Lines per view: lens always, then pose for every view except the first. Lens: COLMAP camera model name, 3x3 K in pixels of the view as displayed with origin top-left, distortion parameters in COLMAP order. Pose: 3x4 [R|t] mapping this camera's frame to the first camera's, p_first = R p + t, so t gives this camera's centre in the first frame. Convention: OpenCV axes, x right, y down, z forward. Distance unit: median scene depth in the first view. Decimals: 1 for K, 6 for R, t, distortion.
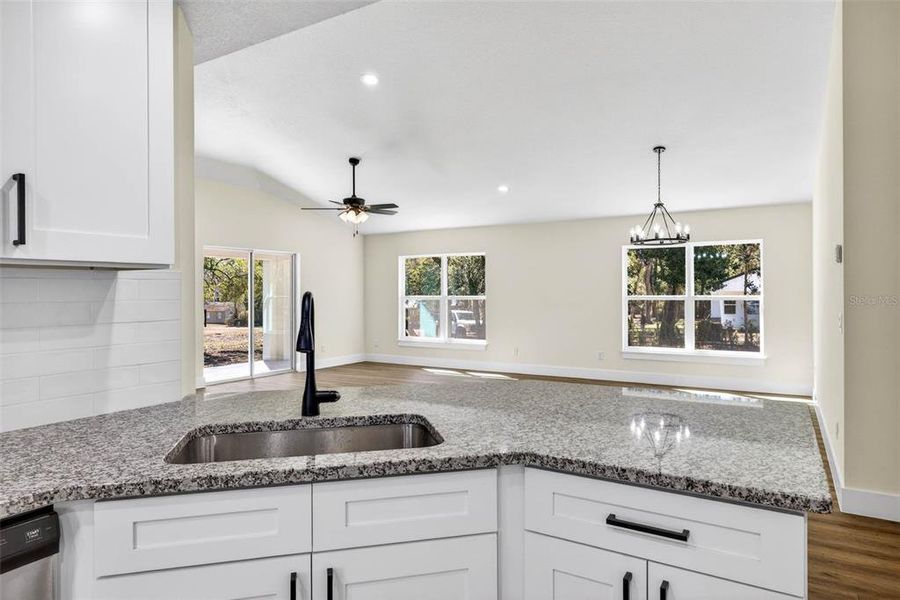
lens RADIAL K [[569.7, 0, 450.7], [0, 569.7, 289.8], [0, 0, 1]] dist [0.000427, 0.000352]
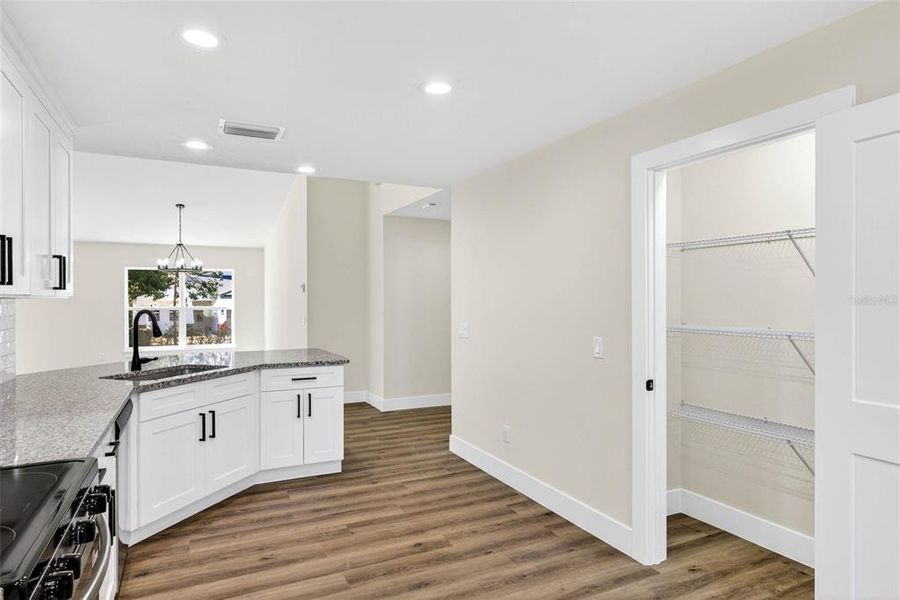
lens RADIAL K [[555.3, 0, 495.0], [0, 555.3, 299.4], [0, 0, 1]] dist [0.020825, -0.000946]
pose [[0.487032, 0.004574, 0.873372, -0.739847], [-0.007731, 0.999970, -0.000925, -0.023043], [-0.873350, -0.006302, 0.487053, -0.594393]]
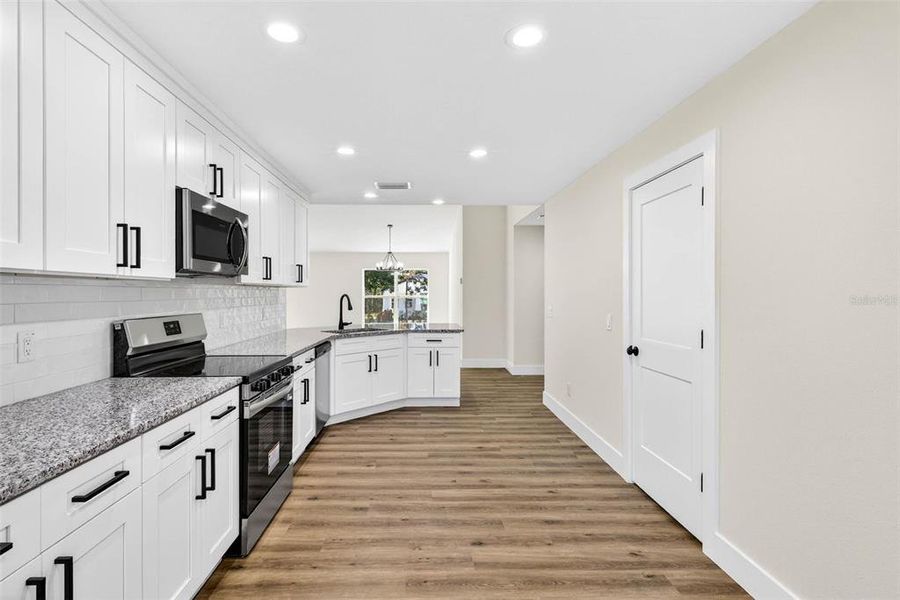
lens RADIAL K [[515.1, 0, 451.5], [0, 515.1, 289.9], [0, 0, 1]] dist [0.001640, 0.000187]
pose [[0.826411, 0.009856, 0.562981, -0.792251], [-0.009782, 0.999947, -0.003146, -0.010515], [-0.562982, -0.002907, 0.826464, -1.079533]]
